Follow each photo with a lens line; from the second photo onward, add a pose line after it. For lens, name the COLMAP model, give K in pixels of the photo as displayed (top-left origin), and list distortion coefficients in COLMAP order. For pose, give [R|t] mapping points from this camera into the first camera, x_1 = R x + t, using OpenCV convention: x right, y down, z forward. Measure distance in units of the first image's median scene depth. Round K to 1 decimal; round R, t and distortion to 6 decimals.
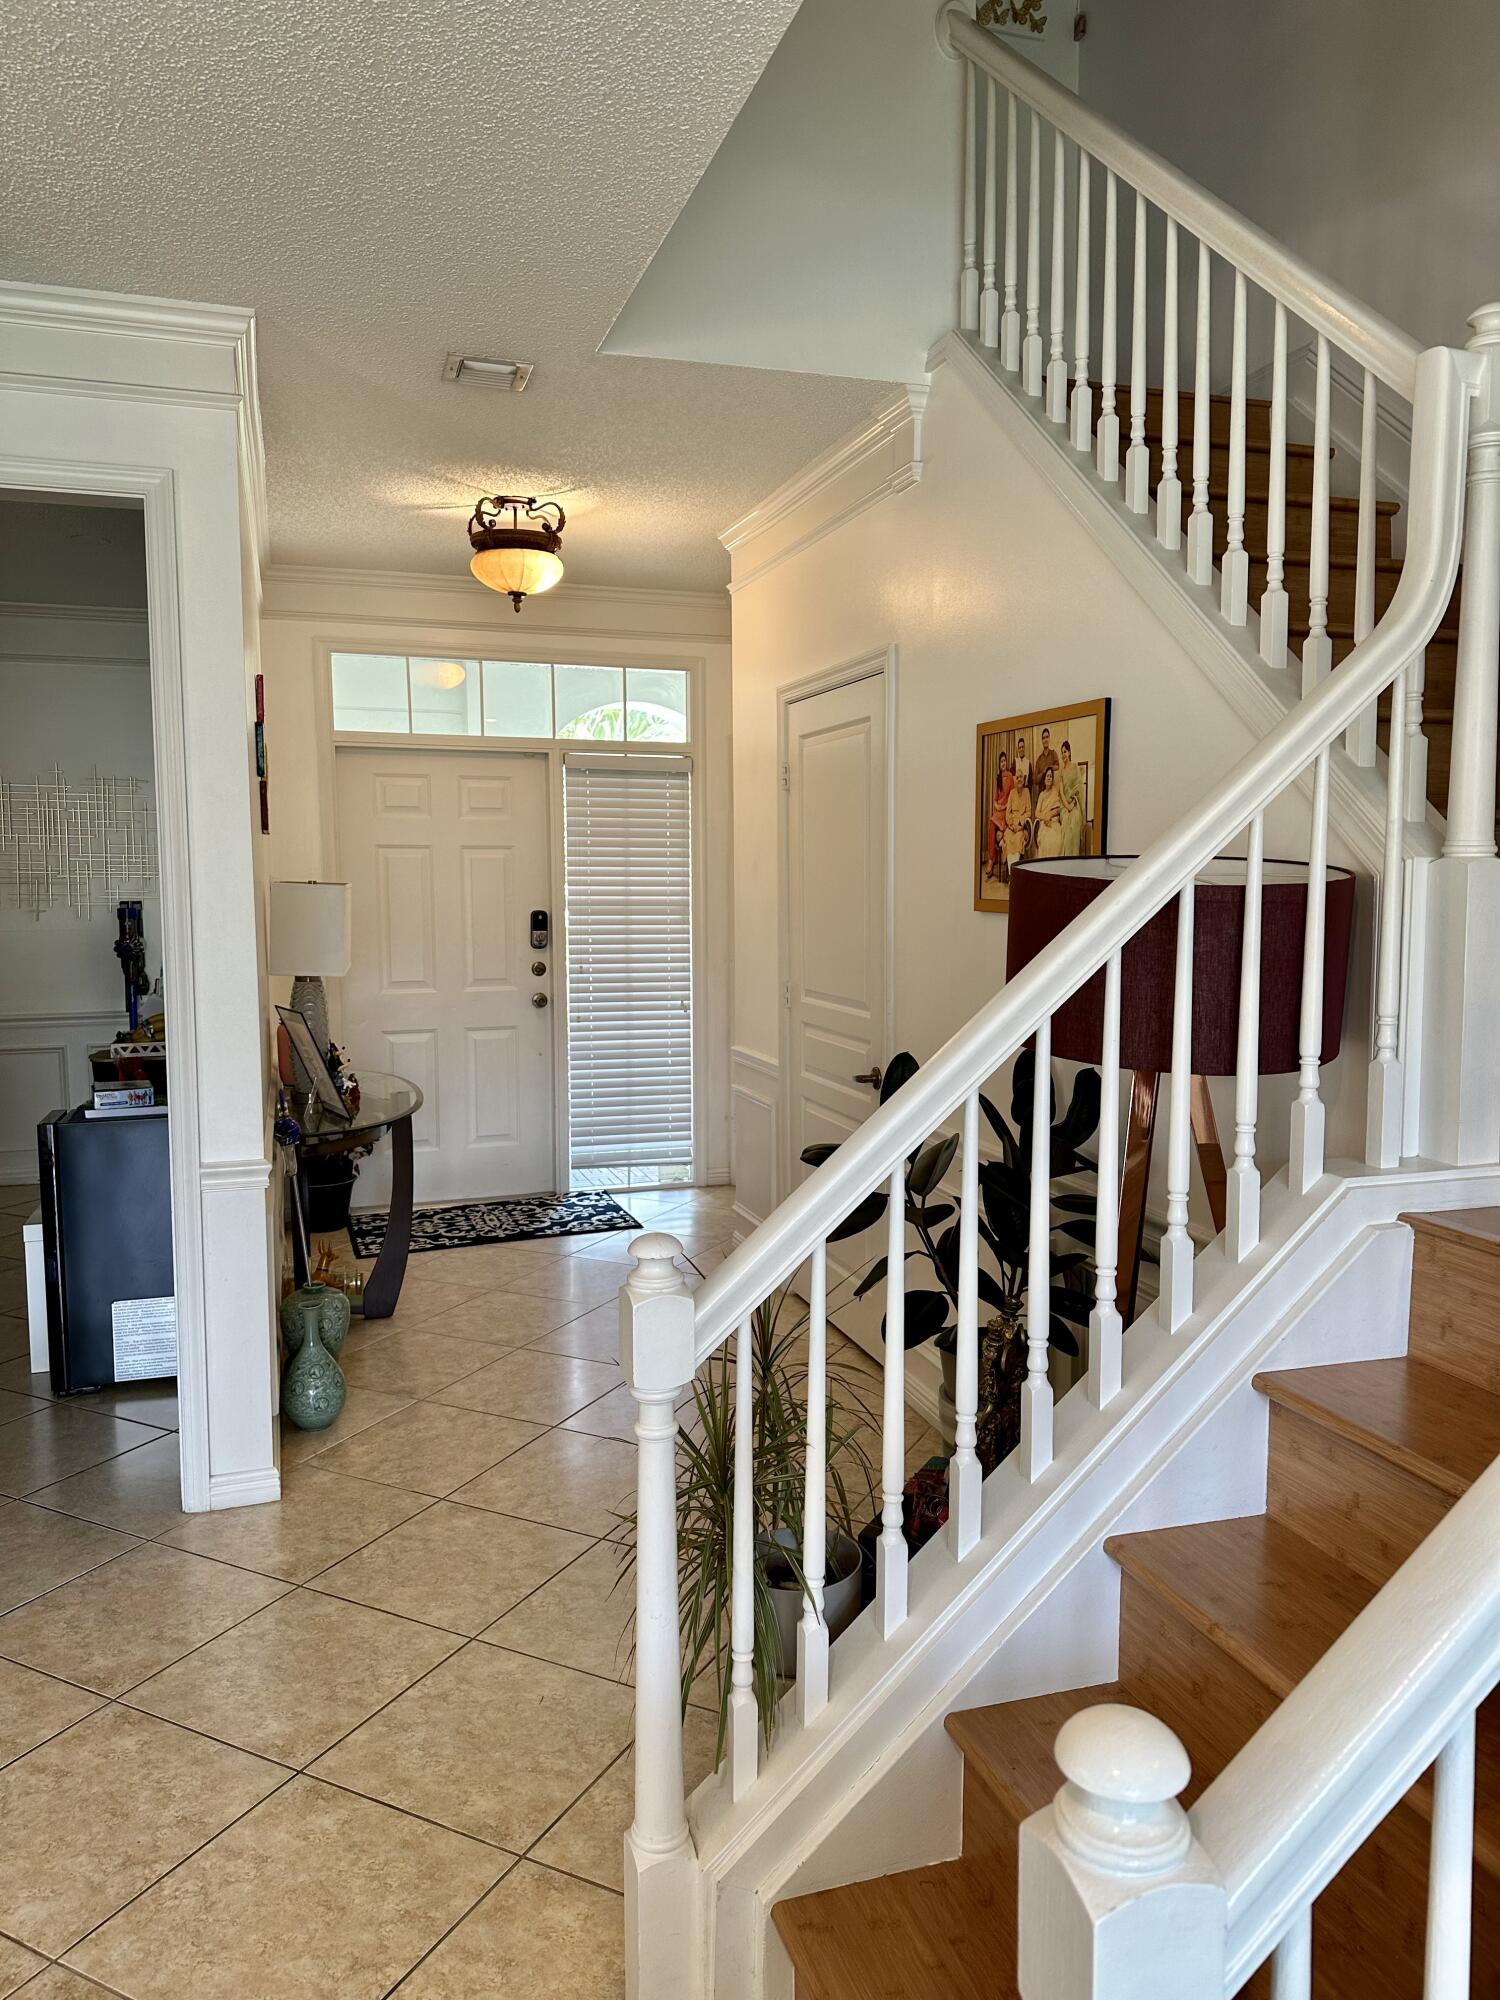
lens RADIAL K [[1357.0, 0, 777.2], [0, 1357.0, 1021.1], [0, 0, 1]] dist [0.003712, -0.002504]
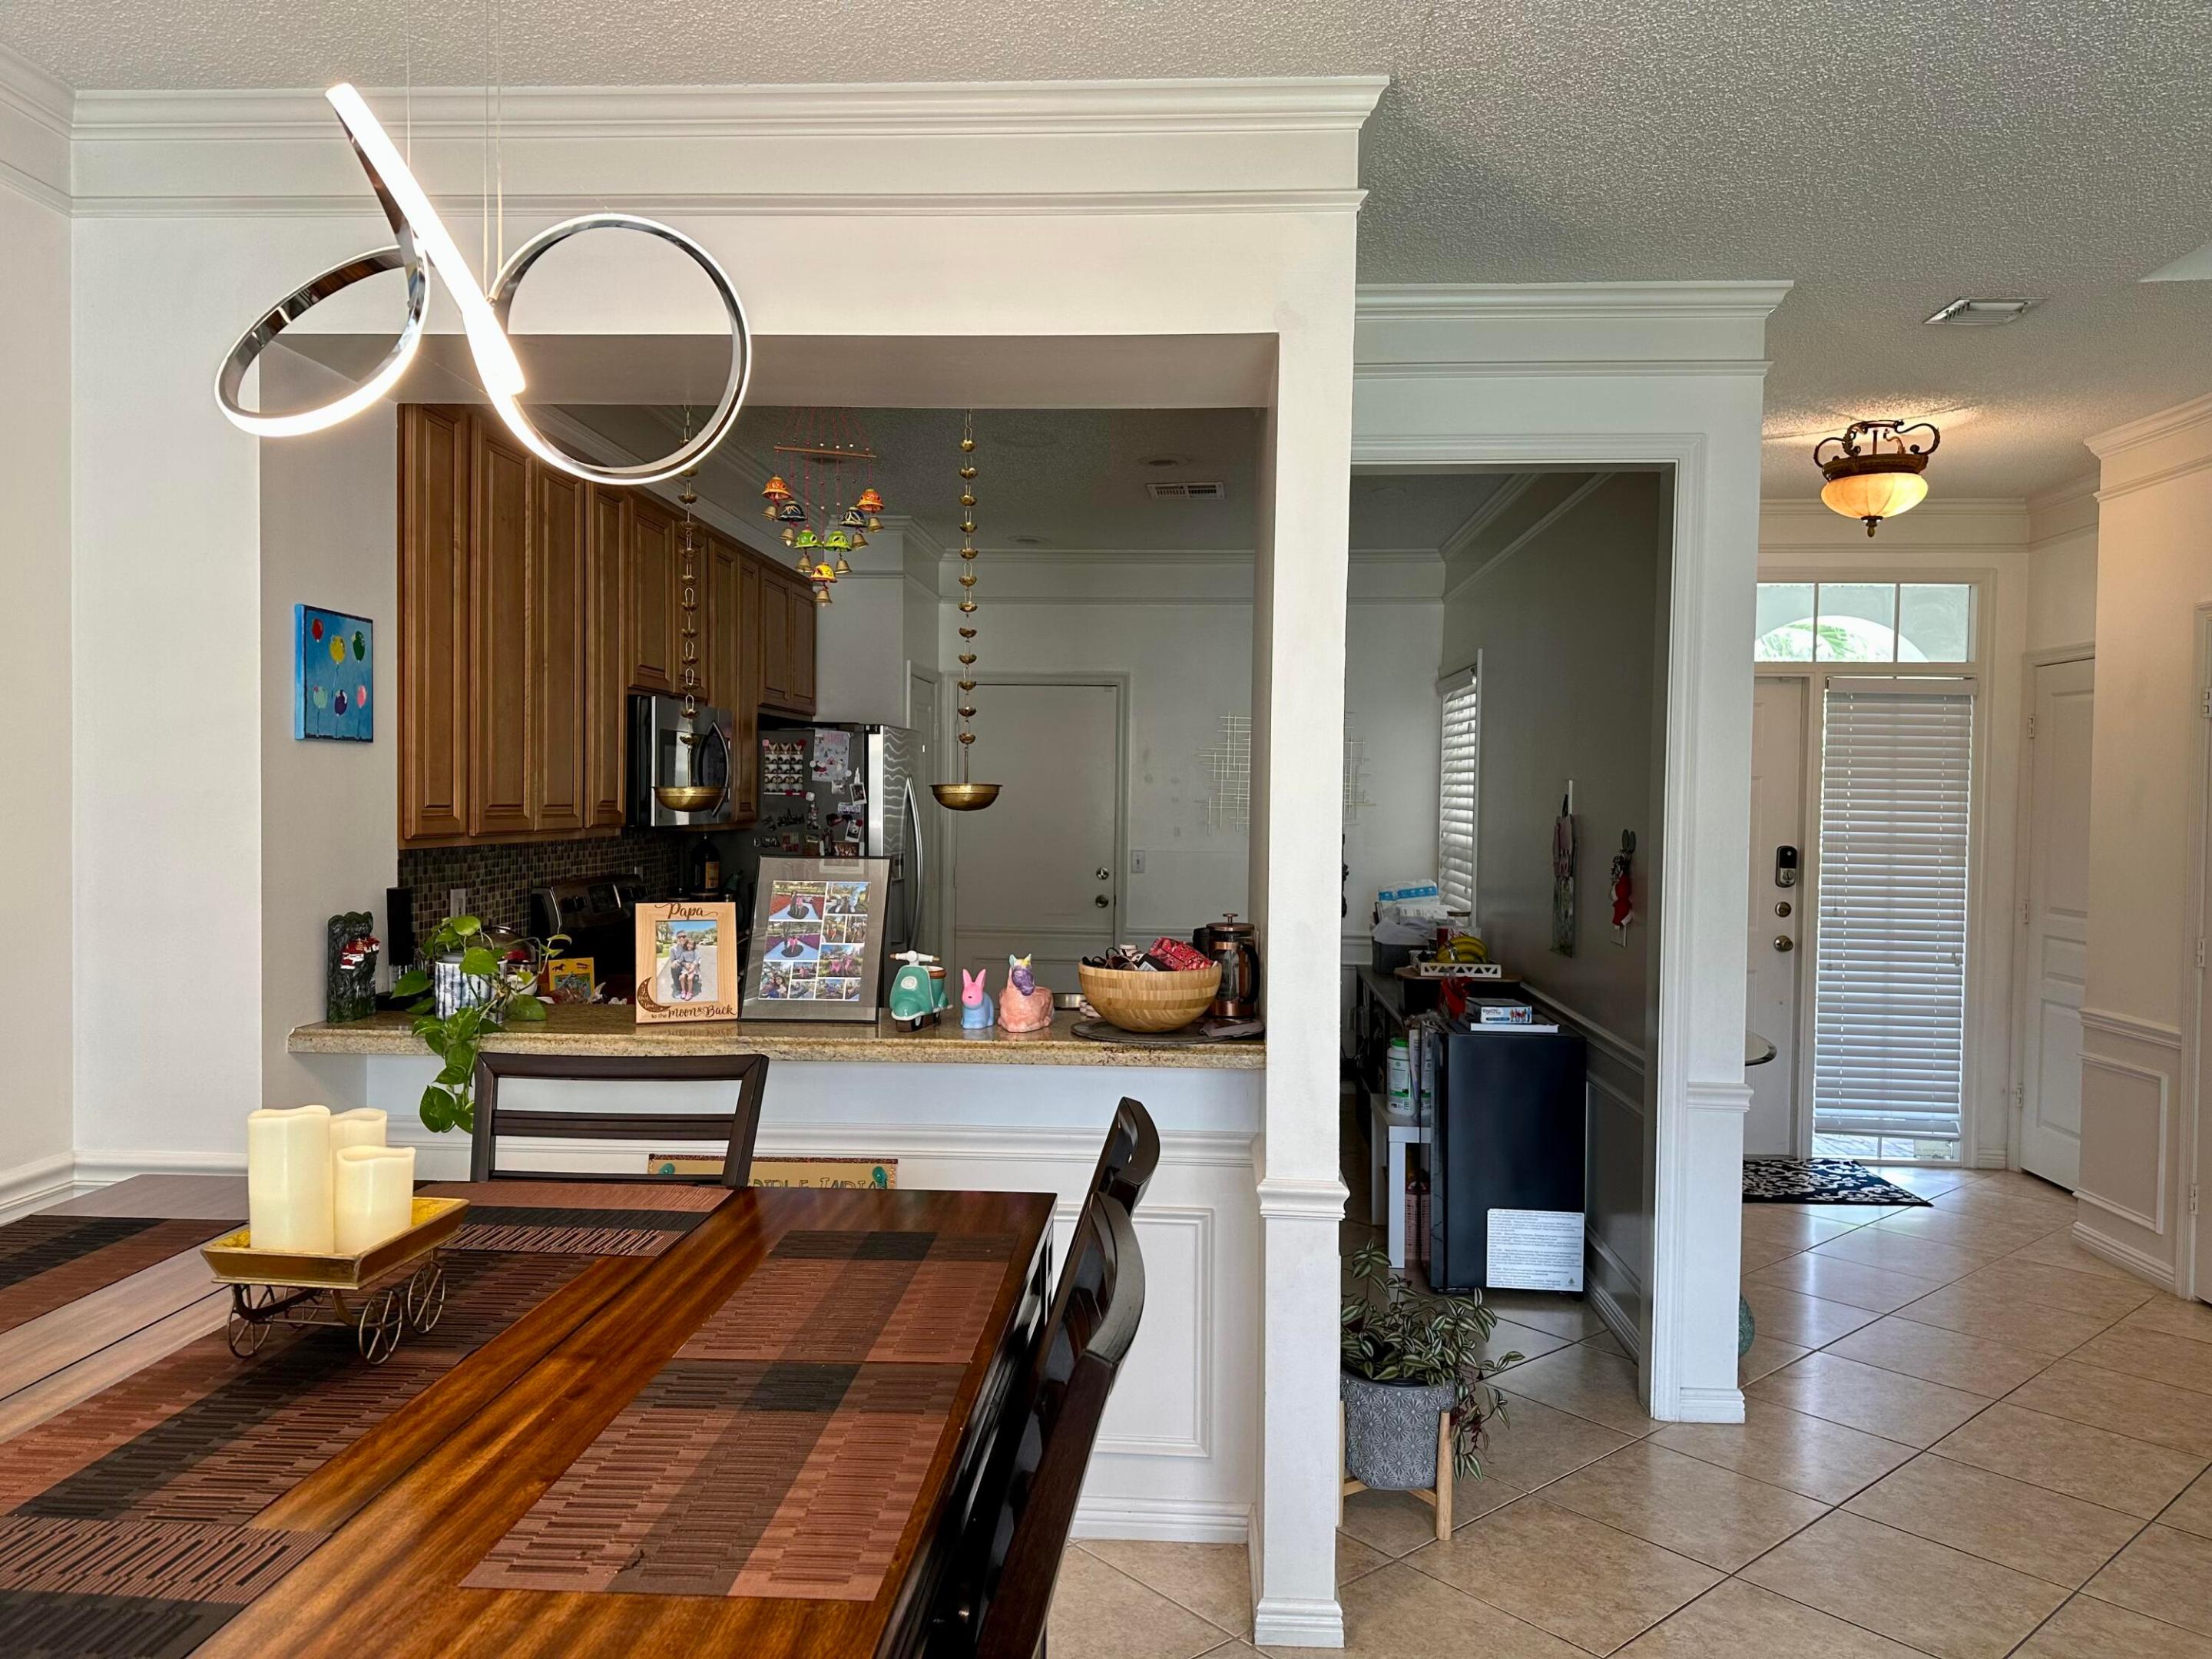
lens RADIAL K [[1542.3, 0, 1102.5], [0, 1542.3, 834.9], [0, 0, 1]] dist [0.004621, -0.002083]
pose [[0.917984, 0.024169, -0.395881, -0.199975], [-0.058116, 0.995565, -0.073980, 0.016687], [0.392337, 0.090919, 0.915317, -0.153771]]
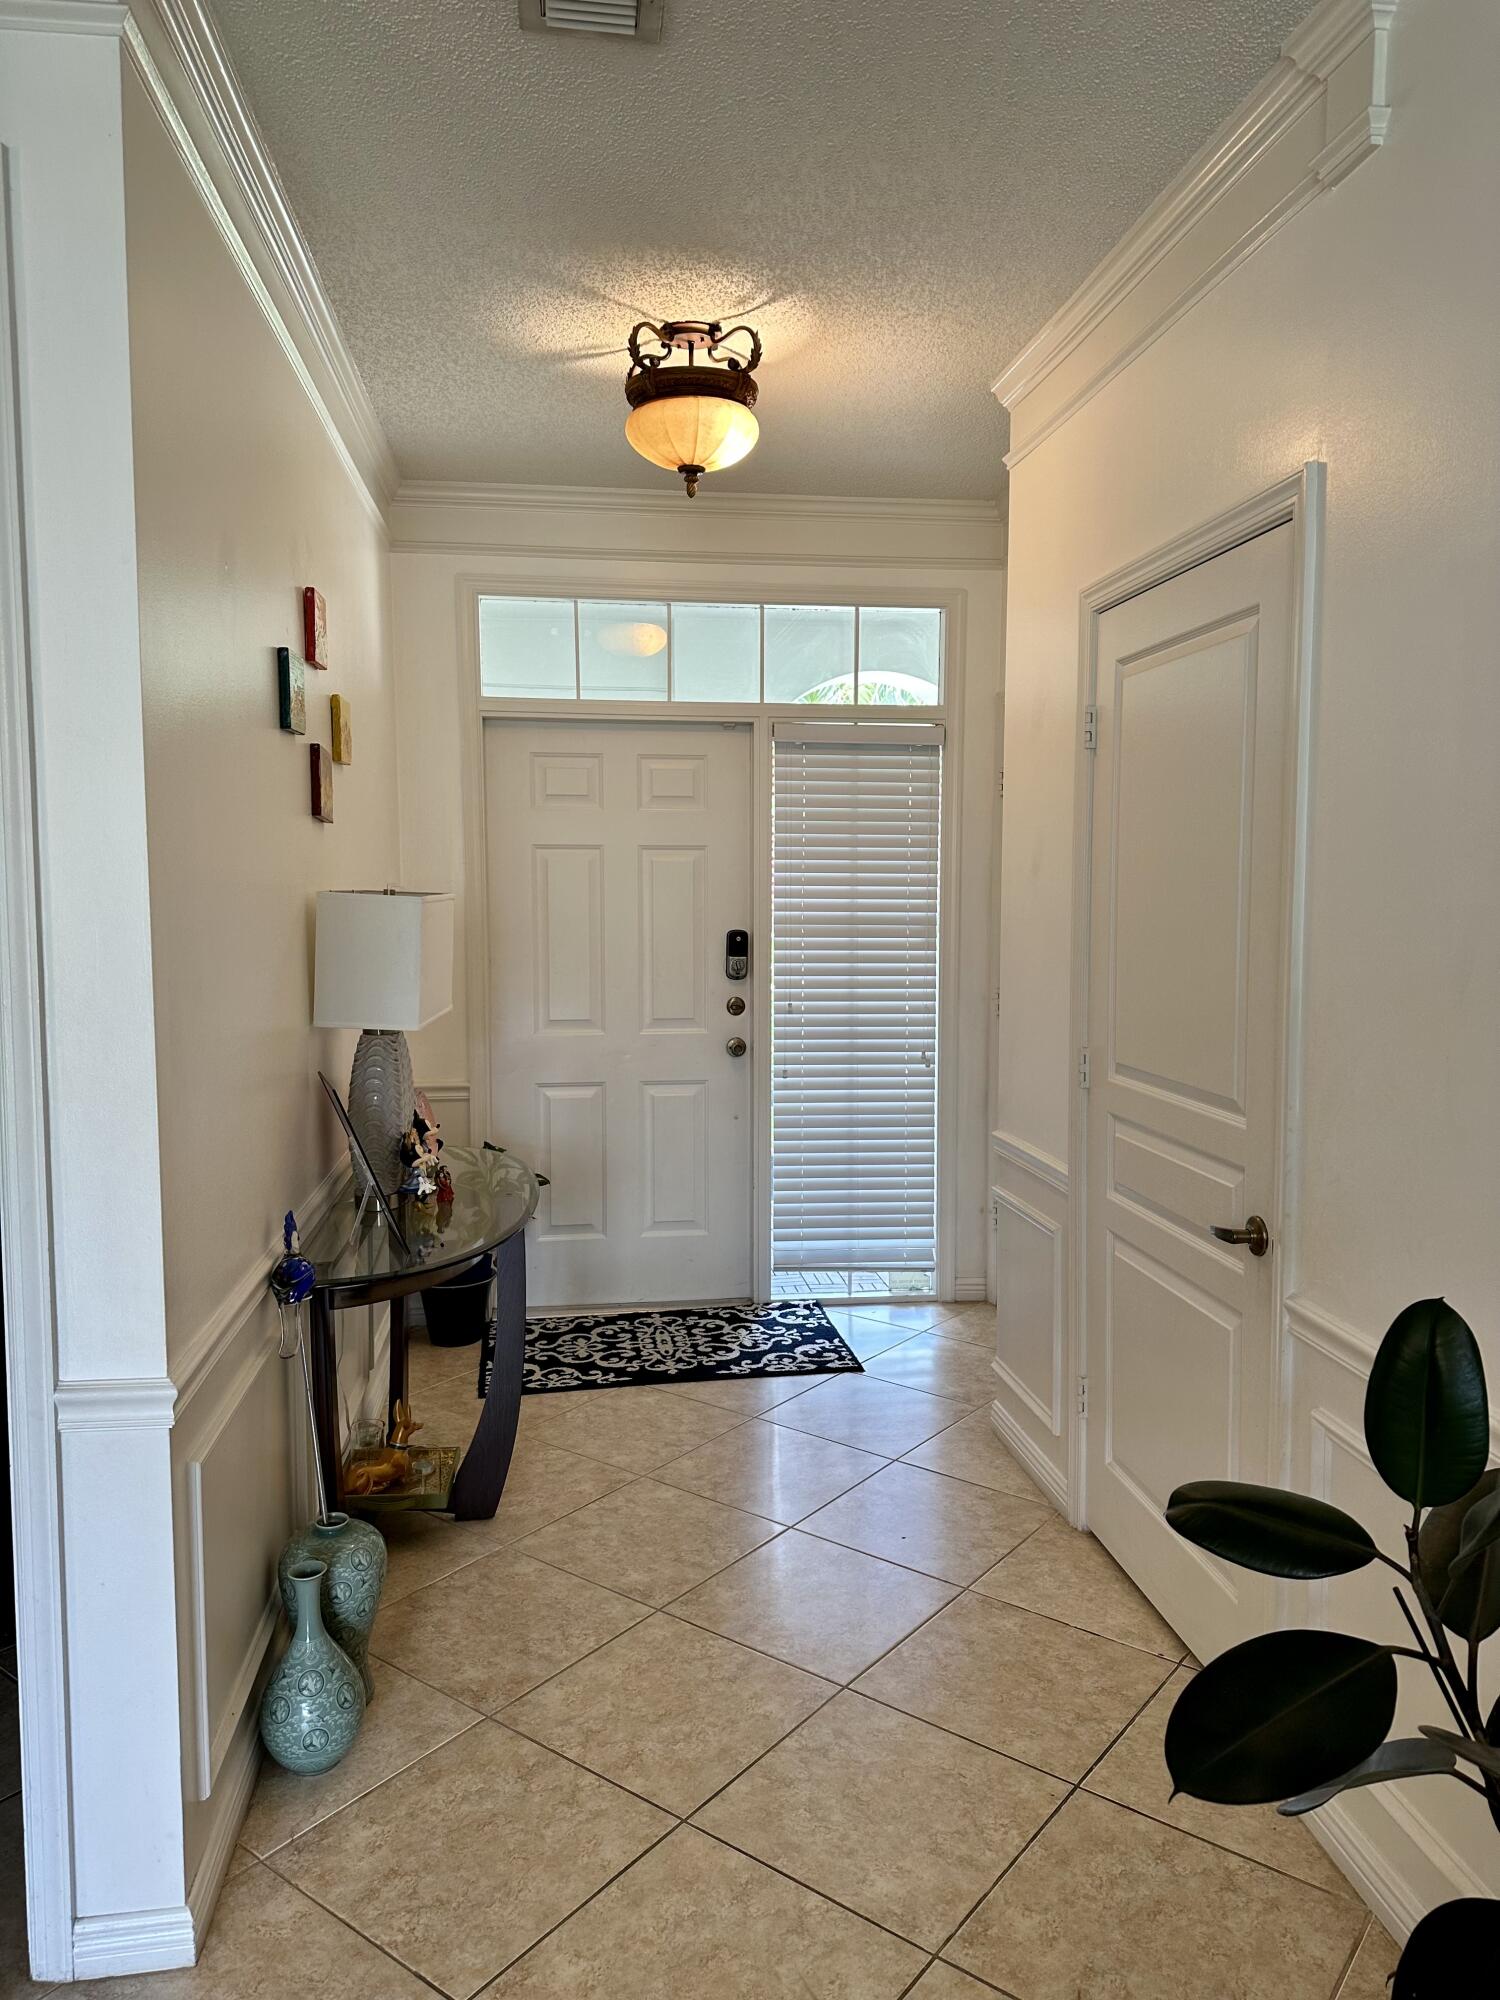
lens RADIAL K [[1407.3, 0, 750.8], [0, 1407.3, 991.6], [0, 0, 1]] dist [0.181230, -0.181342]
pose [[0.980163, 0.016031, -0.197545, -0.011705], [-0.022391, 0.999299, -0.030004, -0.024669], [0.196925, 0.033833, 0.979835, 0.238696]]
